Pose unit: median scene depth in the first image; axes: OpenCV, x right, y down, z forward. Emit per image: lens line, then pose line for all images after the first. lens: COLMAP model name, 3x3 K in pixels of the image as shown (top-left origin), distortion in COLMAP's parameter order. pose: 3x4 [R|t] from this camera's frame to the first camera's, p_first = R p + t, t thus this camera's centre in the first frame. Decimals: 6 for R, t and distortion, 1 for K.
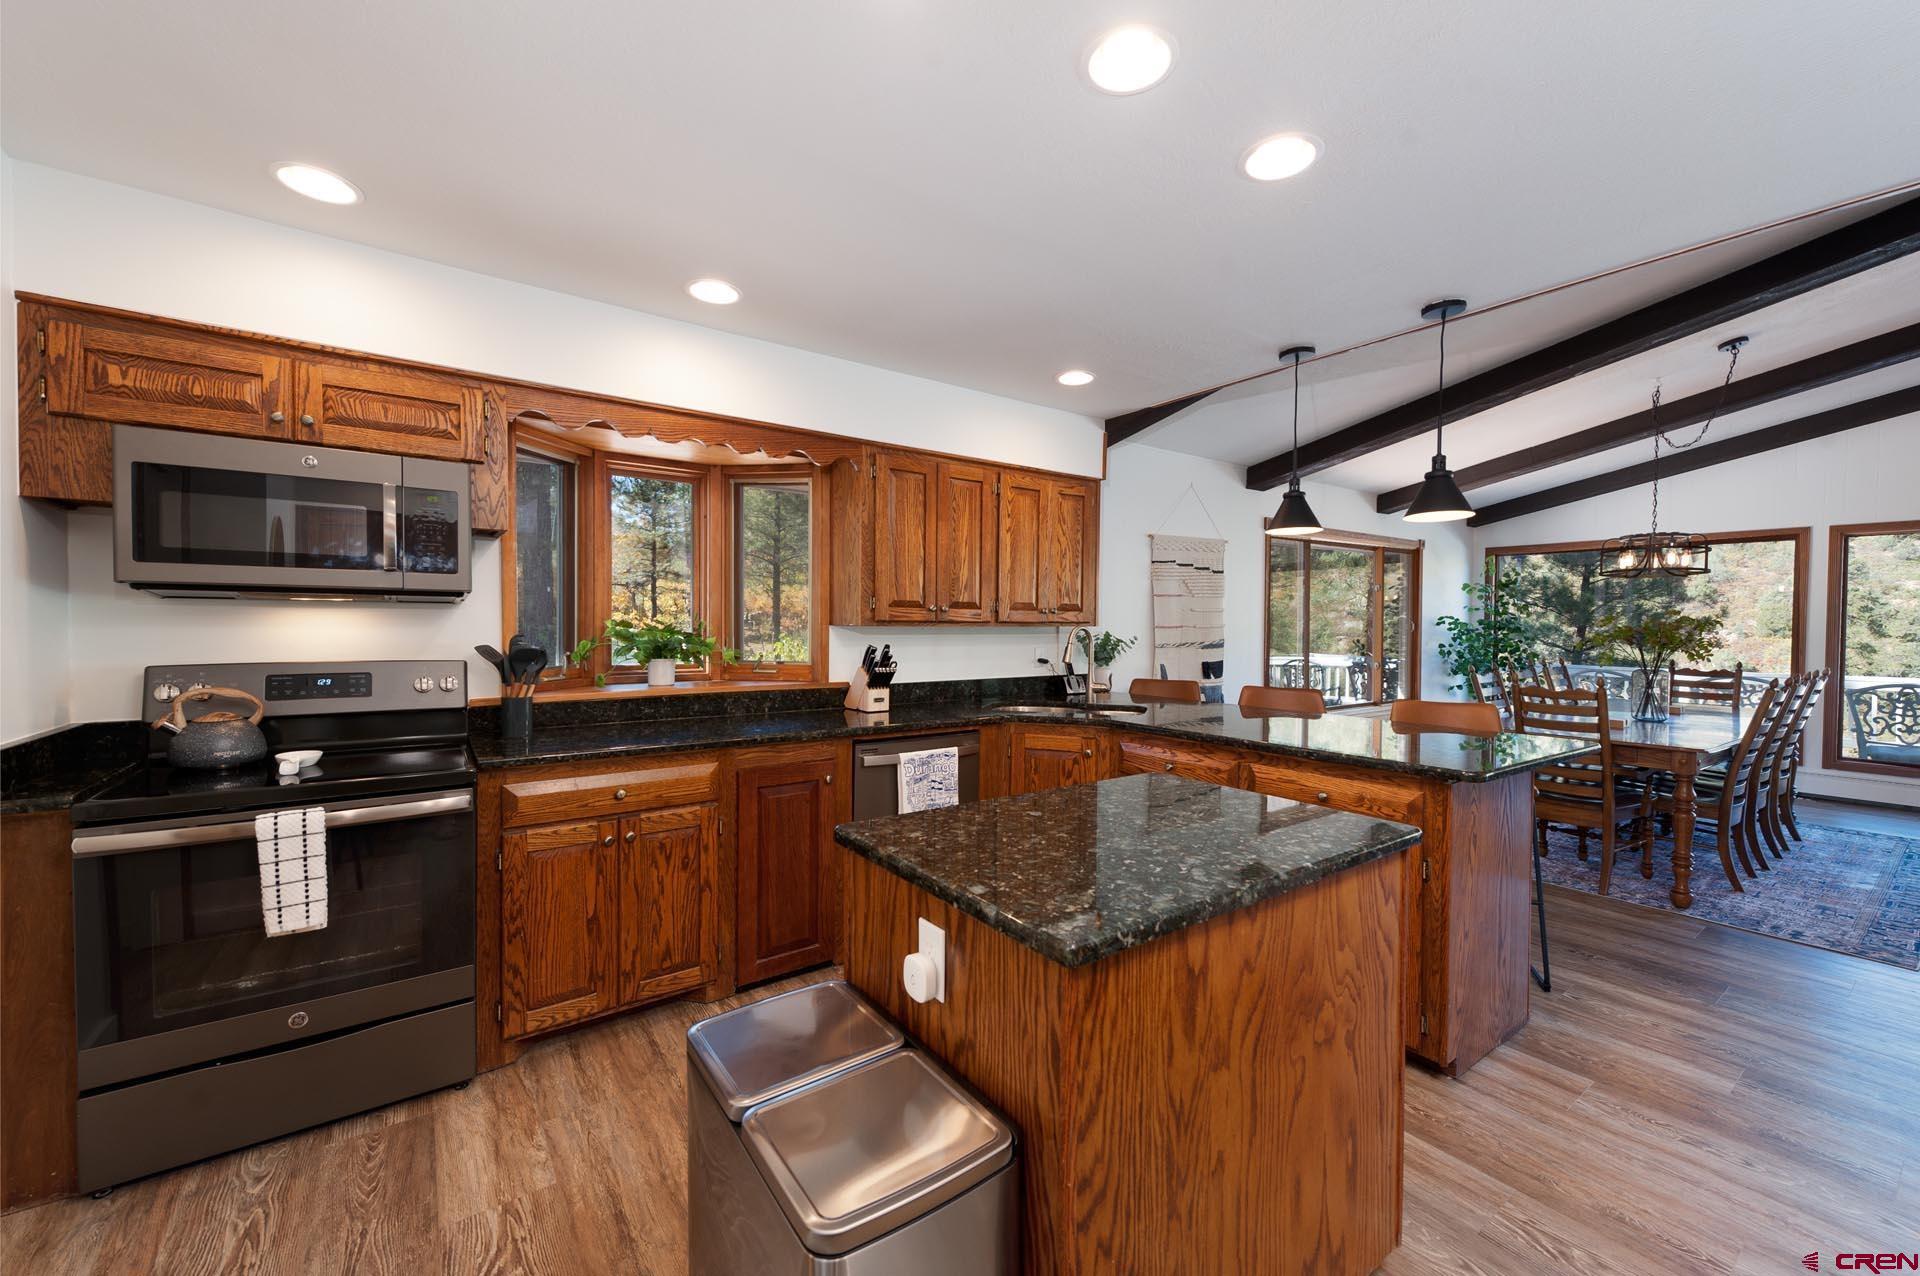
lens RADIAL K [[754.1, 0, 968.2], [0, 754.1, 638.7], [0, 0, 1]] dist [0.012387, -0.001830]
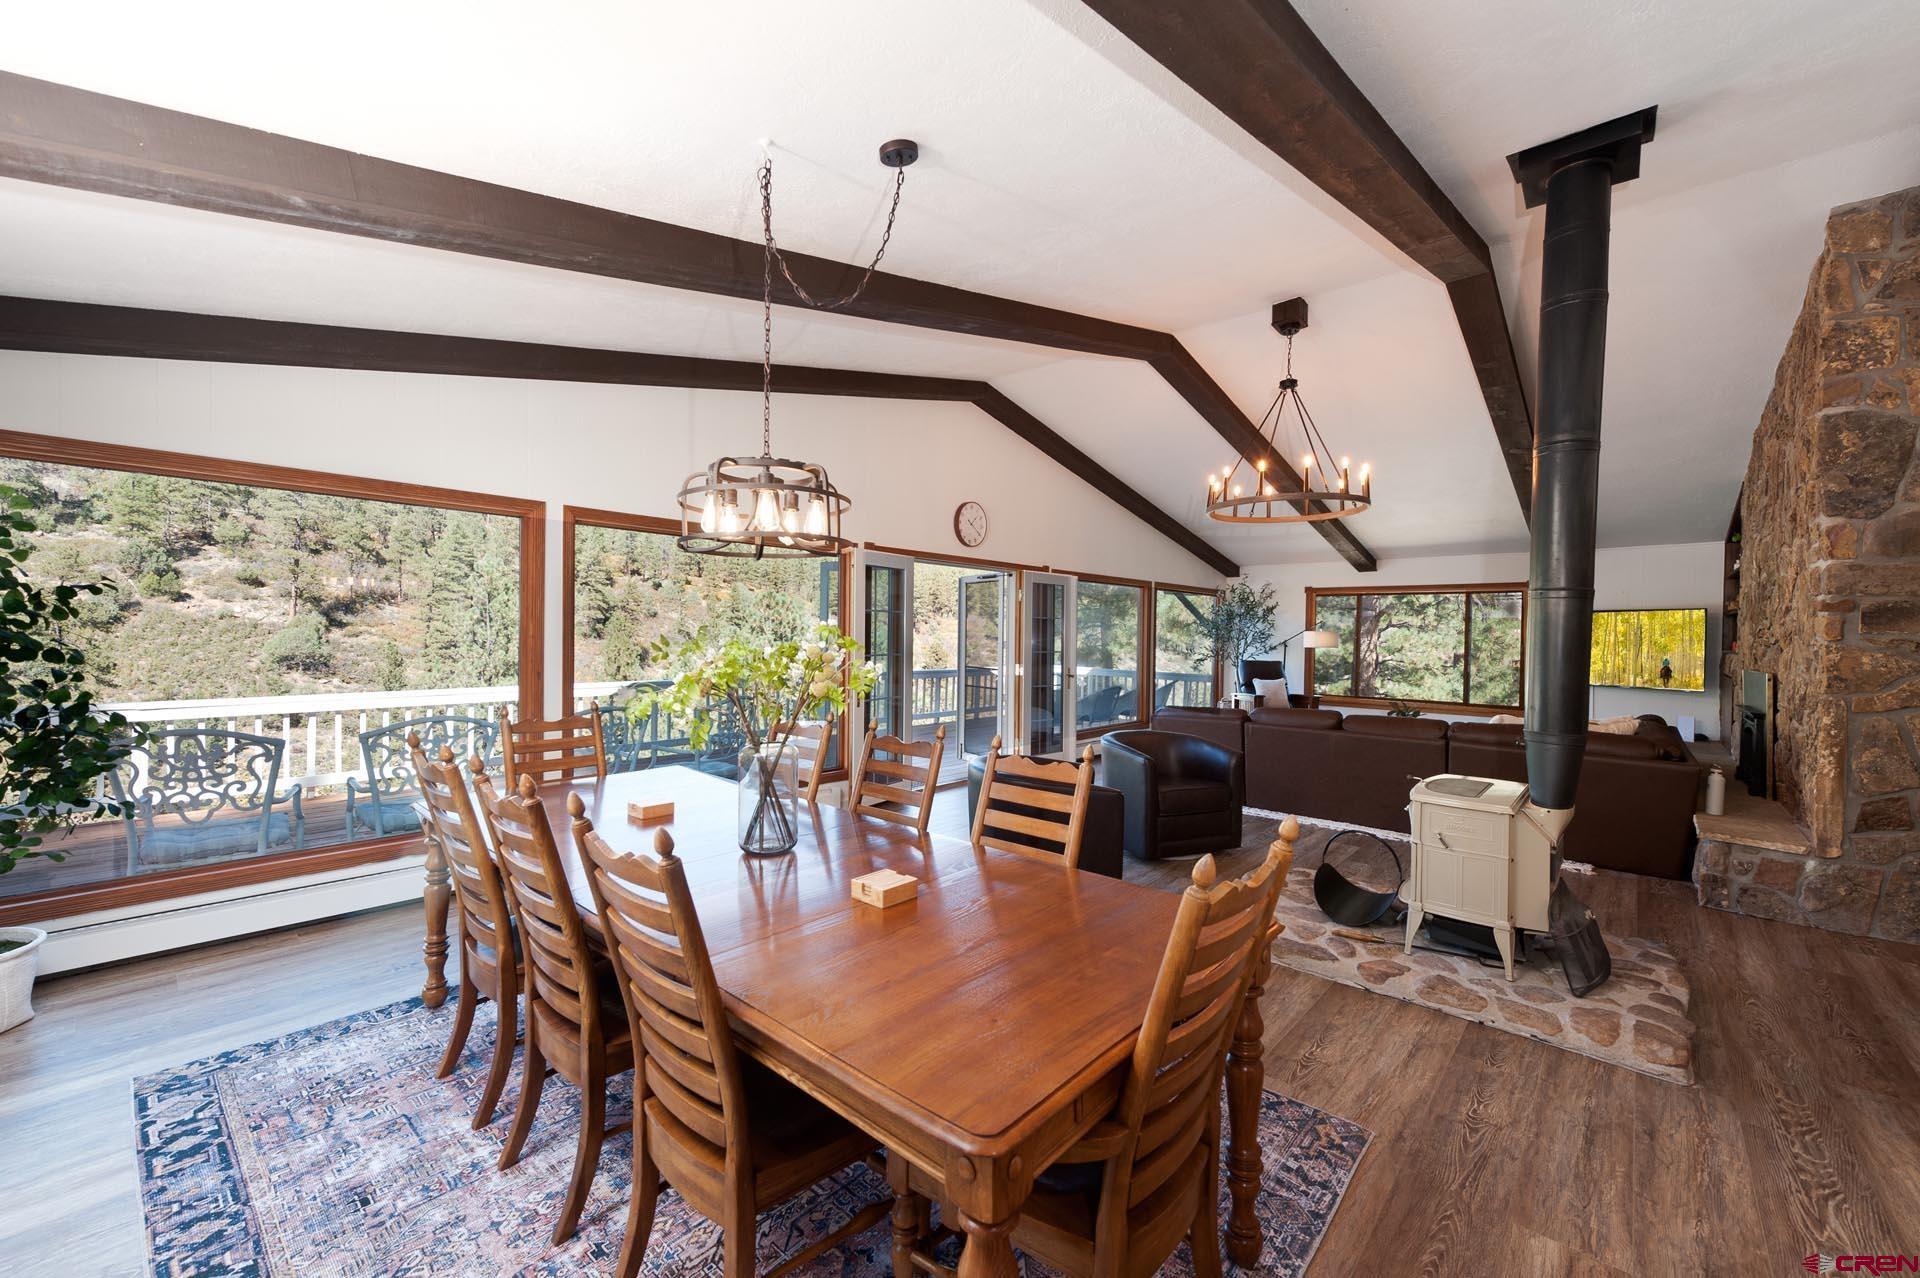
lens RADIAL K [[754.1, 0, 962.0], [0, 754.1, 644.6], [0, 0, 1]] dist [0.012387, -0.001830]
pose [[-0.221895, -0.024075, 0.974773, 0.726749], [0.006394, 0.999638, 0.026144, -0.063308], [-0.975050, 0.012034, -0.221660, 1.776446]]
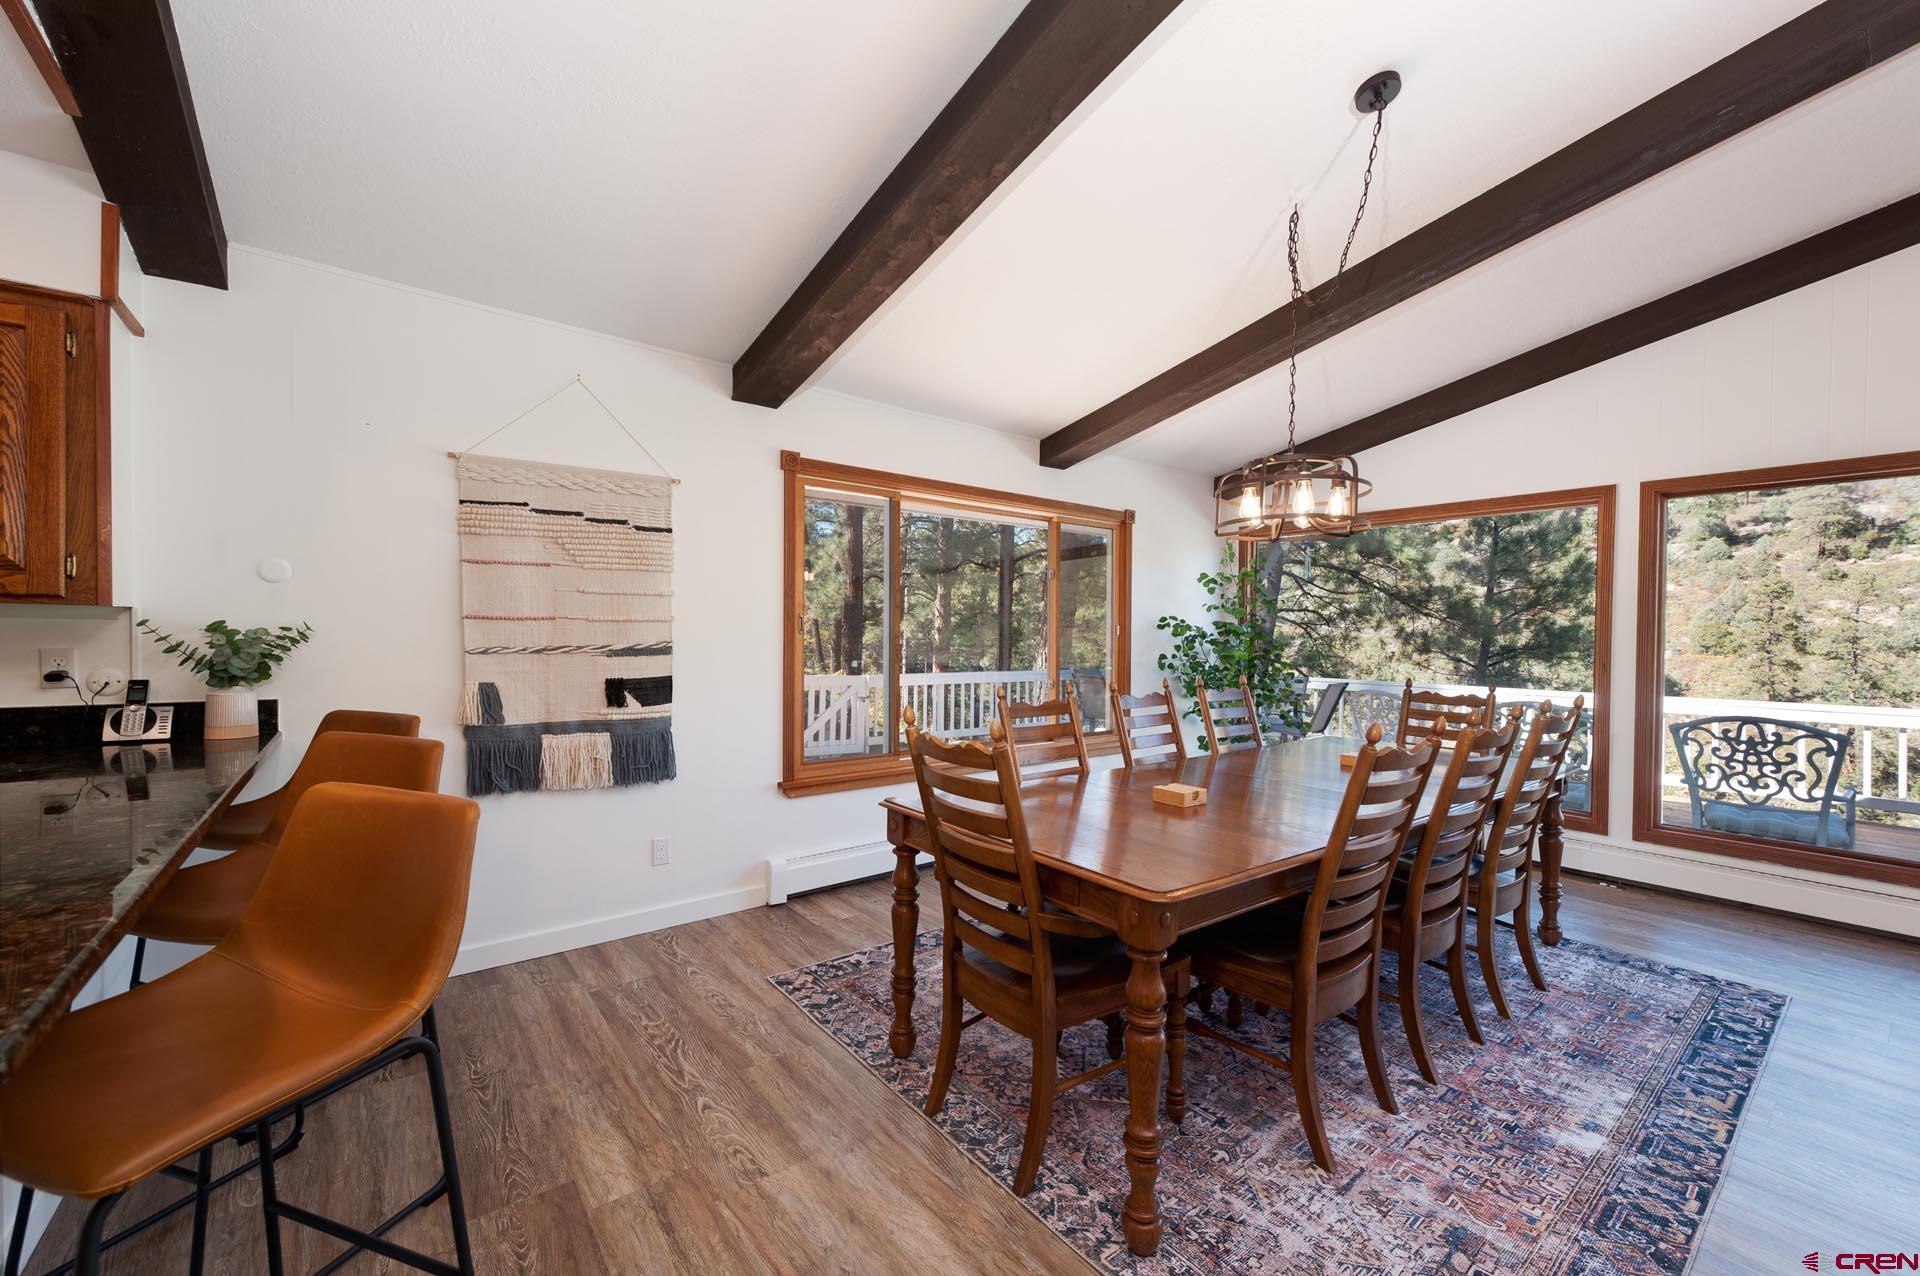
lens RADIAL K [[754.1, 0, 965.1], [0, 754.1, 642.2], [0, 0, 1]] dist [0.012387, -0.001830]
pose [[0.999264, 0.007593, 0.037605, 1.137512], [-0.007177, 0.999912, -0.011169, 0.014249], [-0.037687, 0.010890, 0.999230, 0.787184]]
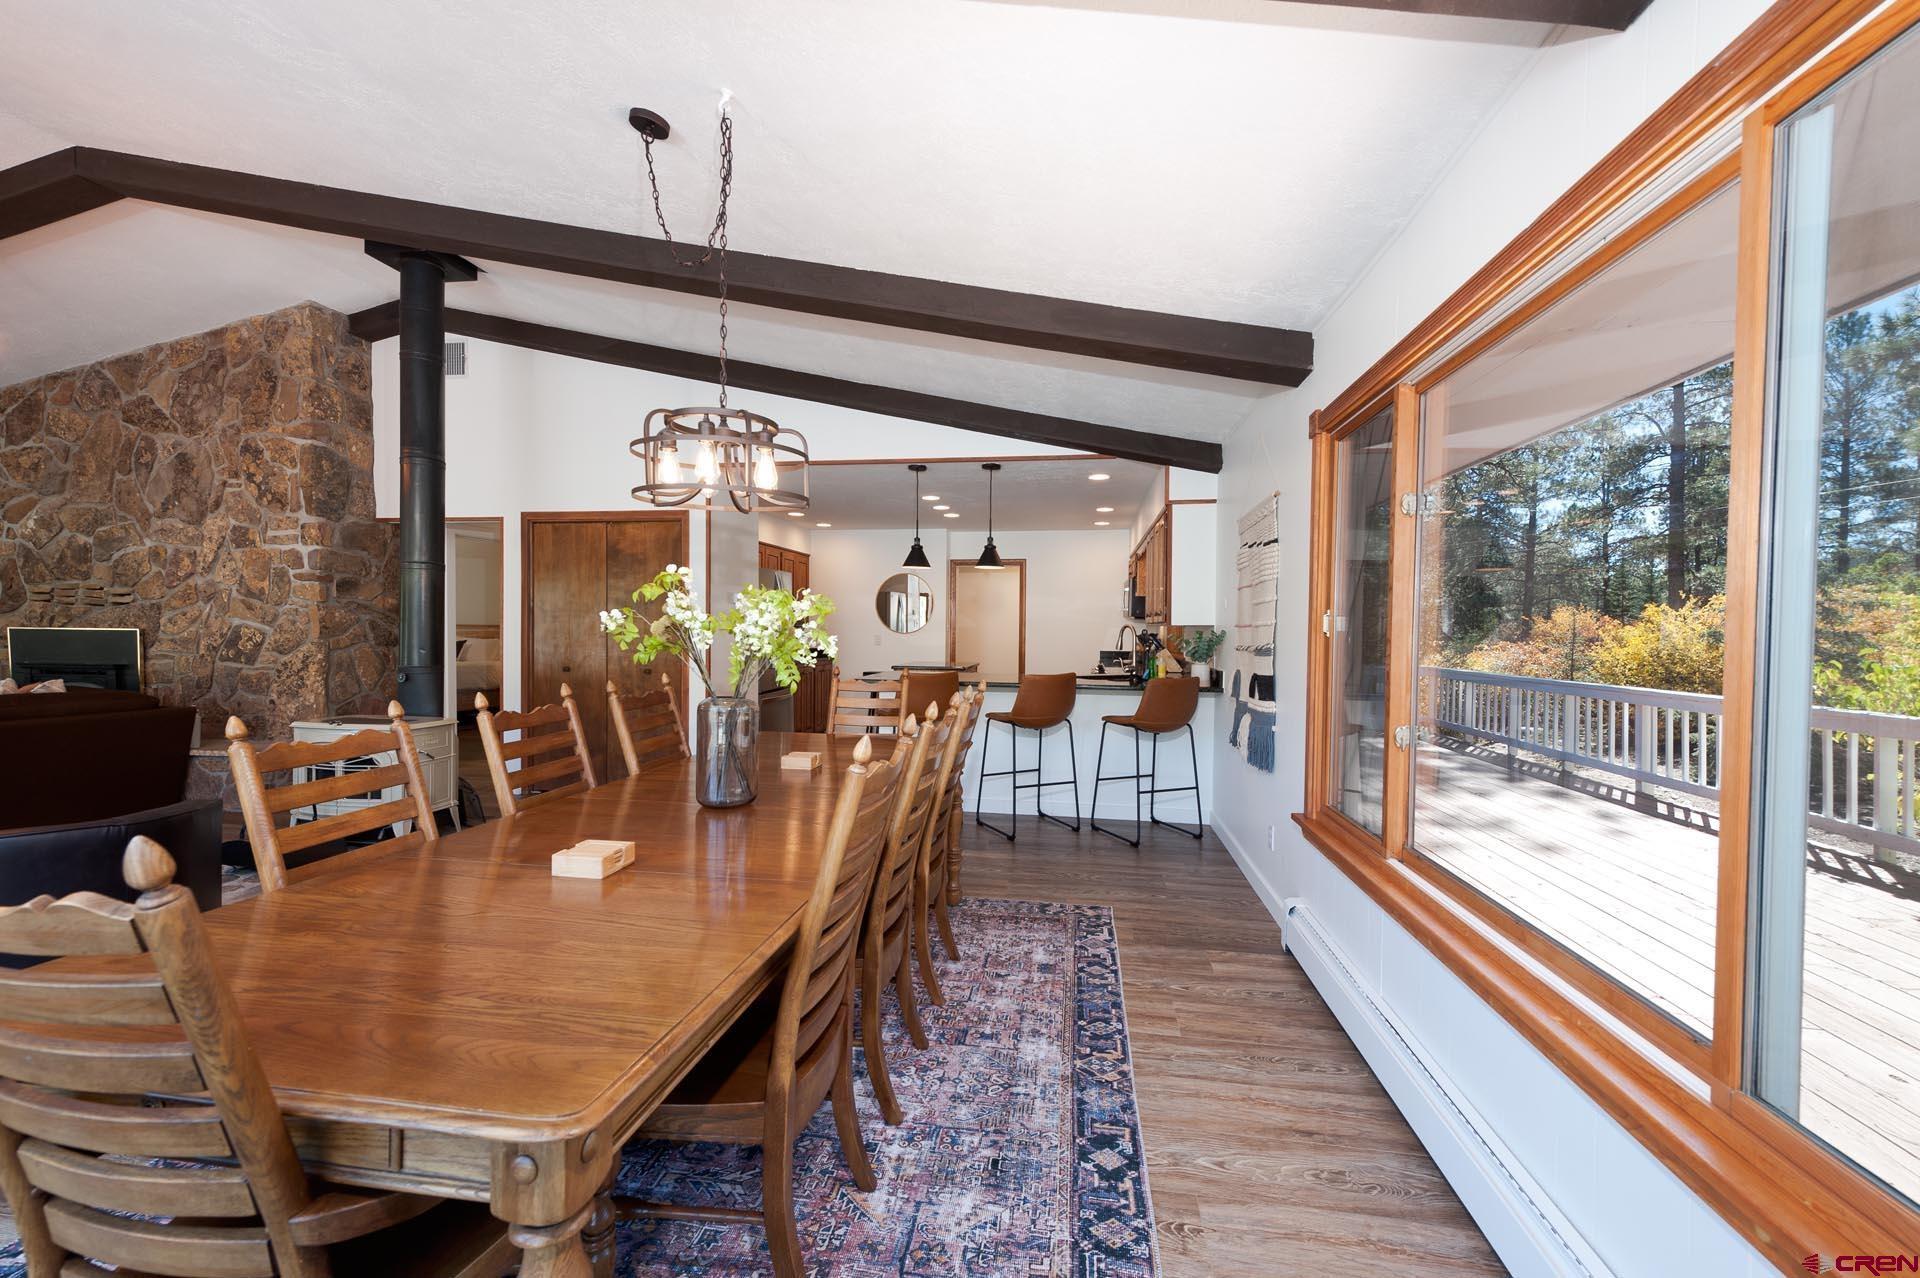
lens RADIAL K [[754.1, 0, 945.6], [0, 754.1, 654.0], [0, 0, 1]] dist [0.012387, -0.001830]
pose [[-0.719118, 0.011507, -0.694793, 2.043753], [-0.029113, 0.998486, 0.046669, -0.024681], [0.694278, 0.053788, -0.717694, 2.611307]]
